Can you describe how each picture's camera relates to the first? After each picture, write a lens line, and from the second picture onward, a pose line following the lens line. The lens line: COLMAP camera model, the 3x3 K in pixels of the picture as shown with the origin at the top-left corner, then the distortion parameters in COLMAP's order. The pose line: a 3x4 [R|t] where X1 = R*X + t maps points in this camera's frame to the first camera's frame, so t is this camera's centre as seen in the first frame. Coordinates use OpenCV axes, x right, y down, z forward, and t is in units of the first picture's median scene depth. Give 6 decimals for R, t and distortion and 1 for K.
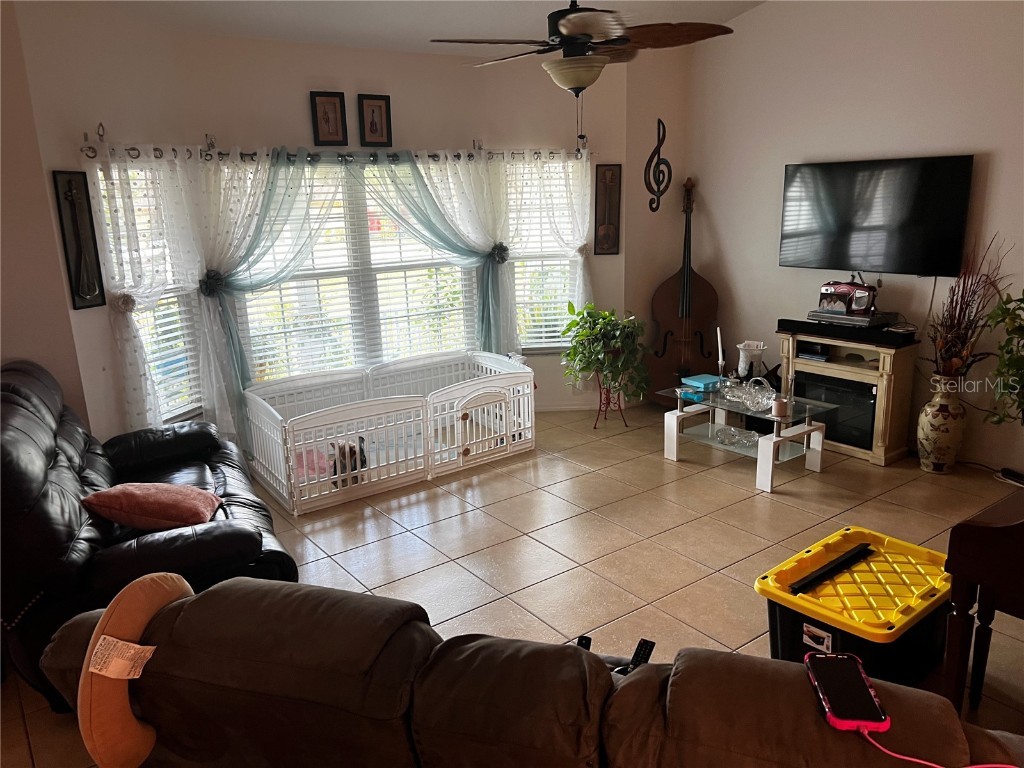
lens RADIAL K [[765.3, 0, 520.1], [0, 765.3, 384.4], [0, 0, 1]] dist [0.056666, -0.070619]
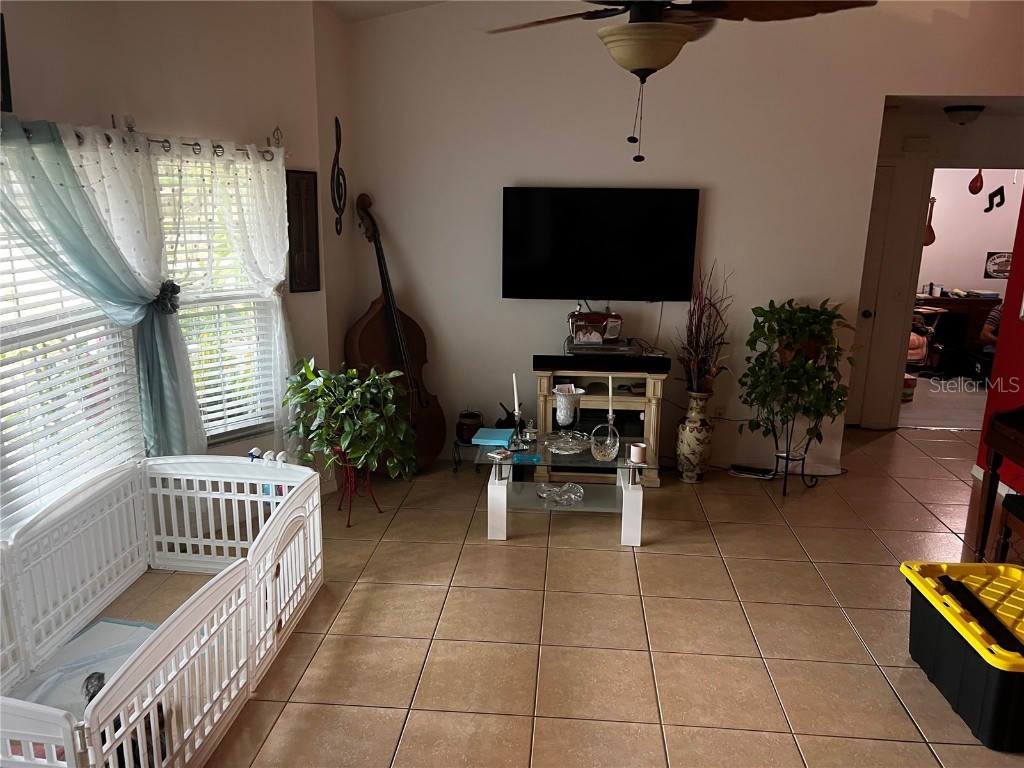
lens RADIAL K [[765.3, 0, 509.9], [0, 765.3, 385.4], [0, 0, 1]] dist [0.056666, -0.070619]
pose [[0.657914, -0.137982, 0.740344, -0.359356], [0.150602, 0.987320, 0.050179, -0.098773], [-0.737881, 0.078484, 0.670352, 0.409546]]
